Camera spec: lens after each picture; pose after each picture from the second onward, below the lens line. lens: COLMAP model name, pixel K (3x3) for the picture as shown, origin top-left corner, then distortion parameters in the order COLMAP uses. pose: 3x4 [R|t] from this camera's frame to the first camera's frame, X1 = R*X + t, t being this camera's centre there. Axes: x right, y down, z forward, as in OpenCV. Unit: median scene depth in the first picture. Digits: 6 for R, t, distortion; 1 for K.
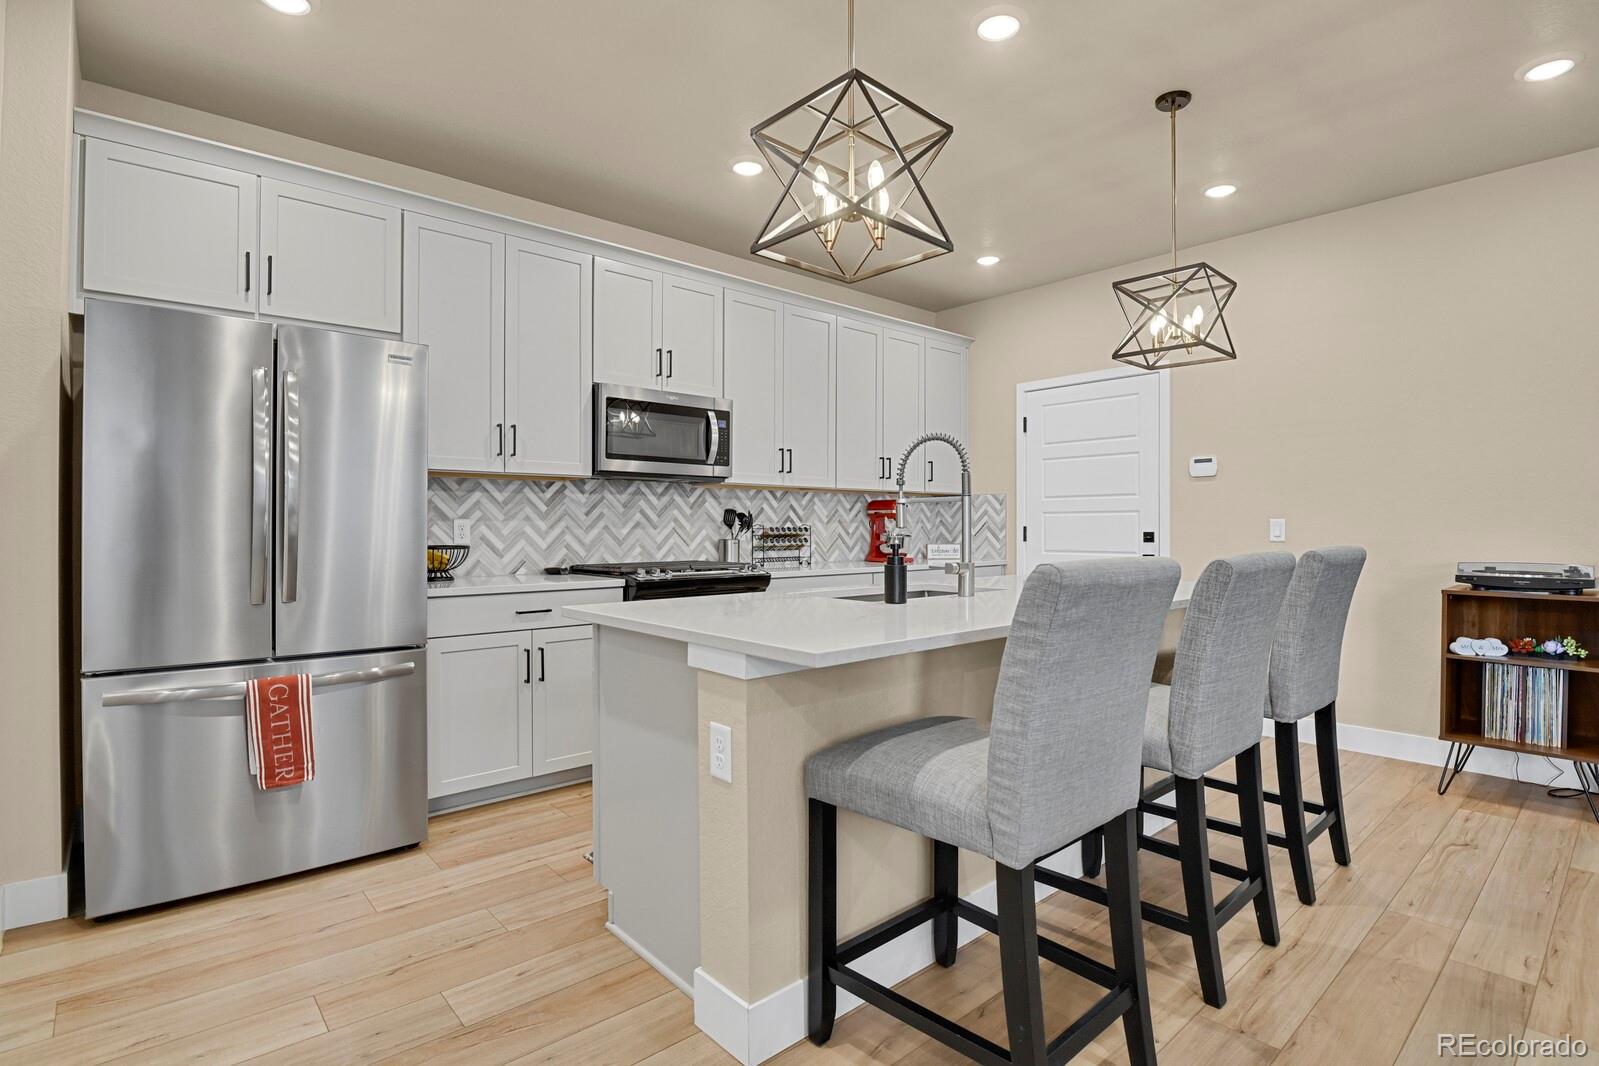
lens RADIAL K [[779.6, 0, 806.4], [0, 779.6, 528.9], [0, 0, 1]] dist [-0.024613, -0.002123]
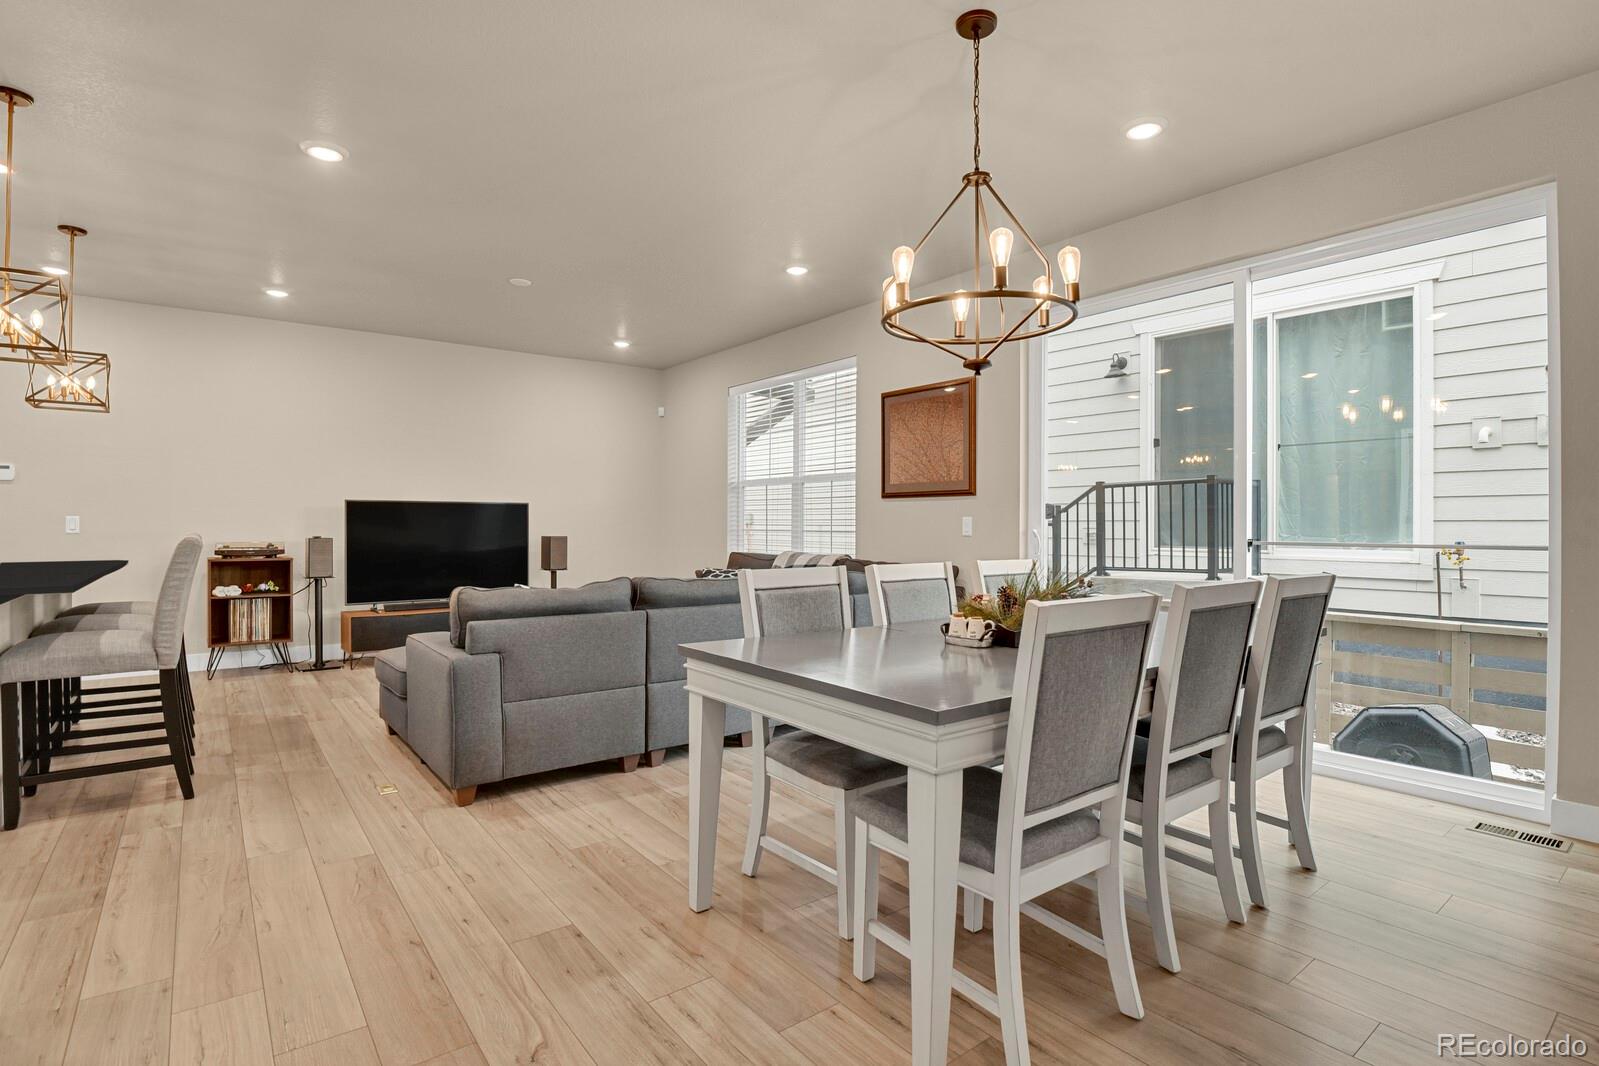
lens RADIAL K [[783.2, 0, 807.9], [0, 783.2, 529.9], [0, 0, 1]] dist [-0.028078, -0.000648]
pose [[0.063890, -0.007537, 0.997928, -0.650933], [0.001417, 0.999971, 0.007462, 0.002905], [-0.997956, 0.000937, 0.063899, -0.361002]]
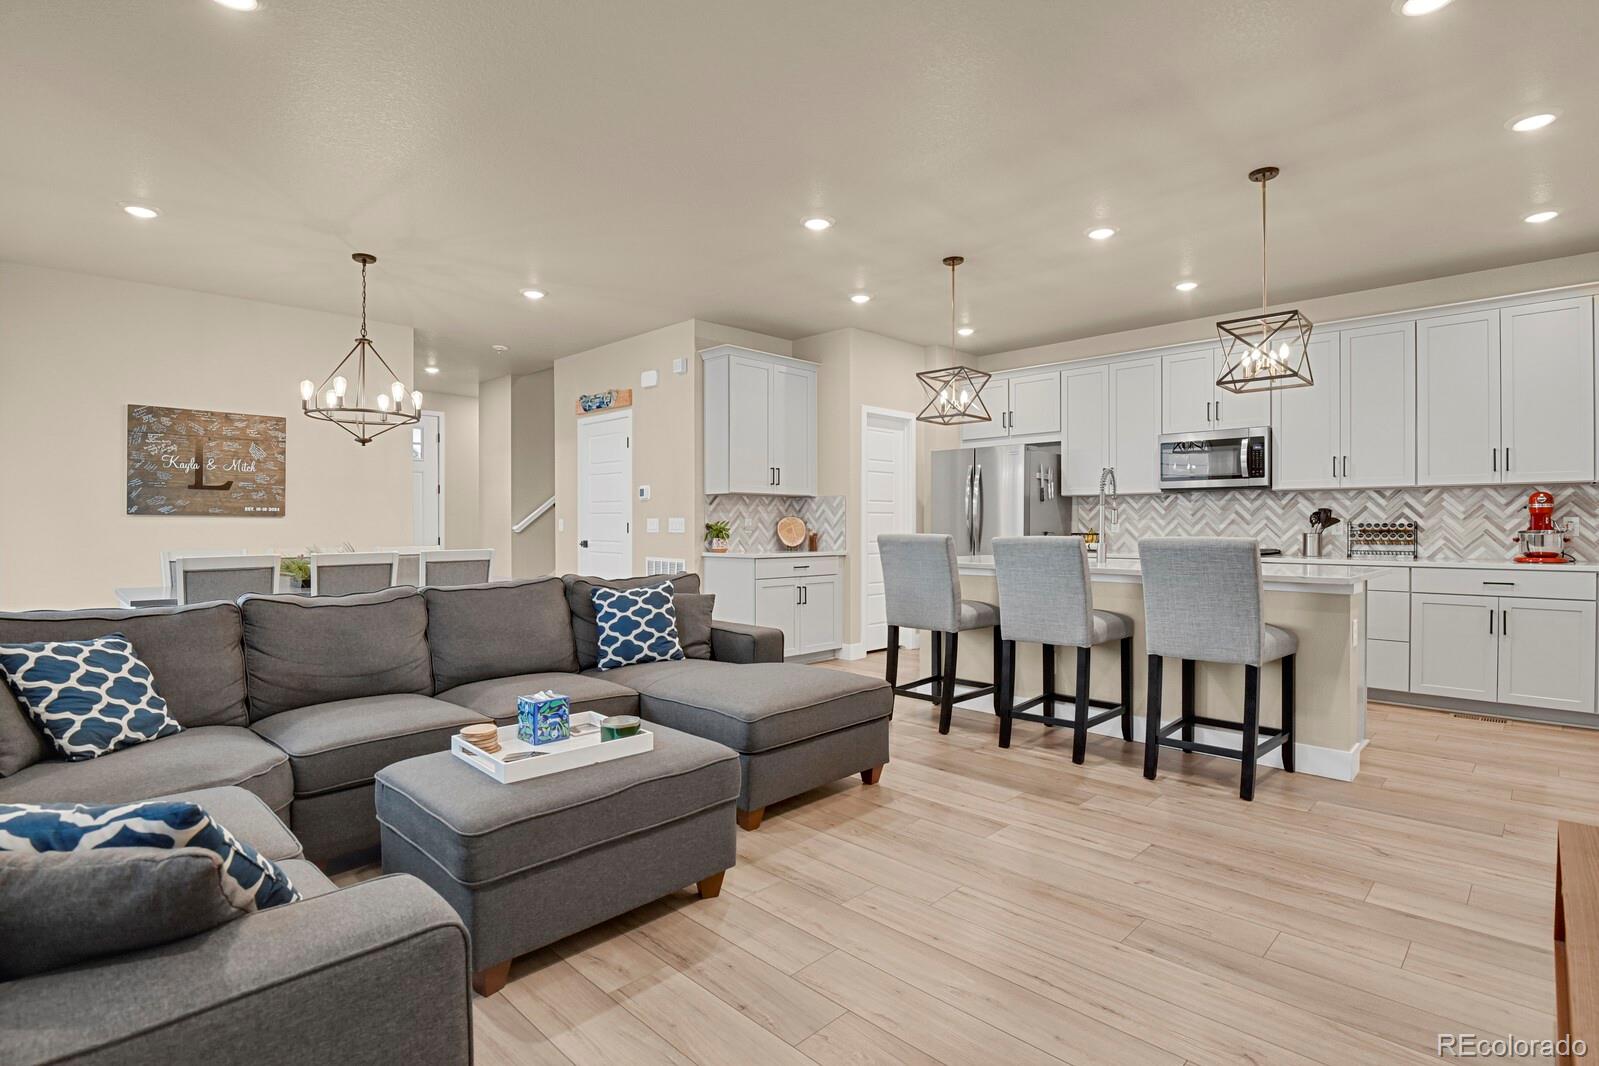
lens RADIAL K [[779.6, 0, 806.4], [0, 779.6, 528.9], [0, 0, 1]] dist [-0.024613, -0.002123]
pose [[0.063135, 0.005174, -0.997992, 1.233293], [-0.001600, 0.999986, 0.005083, 0.001815], [0.998004, 0.001276, 0.063143, 0.147222]]
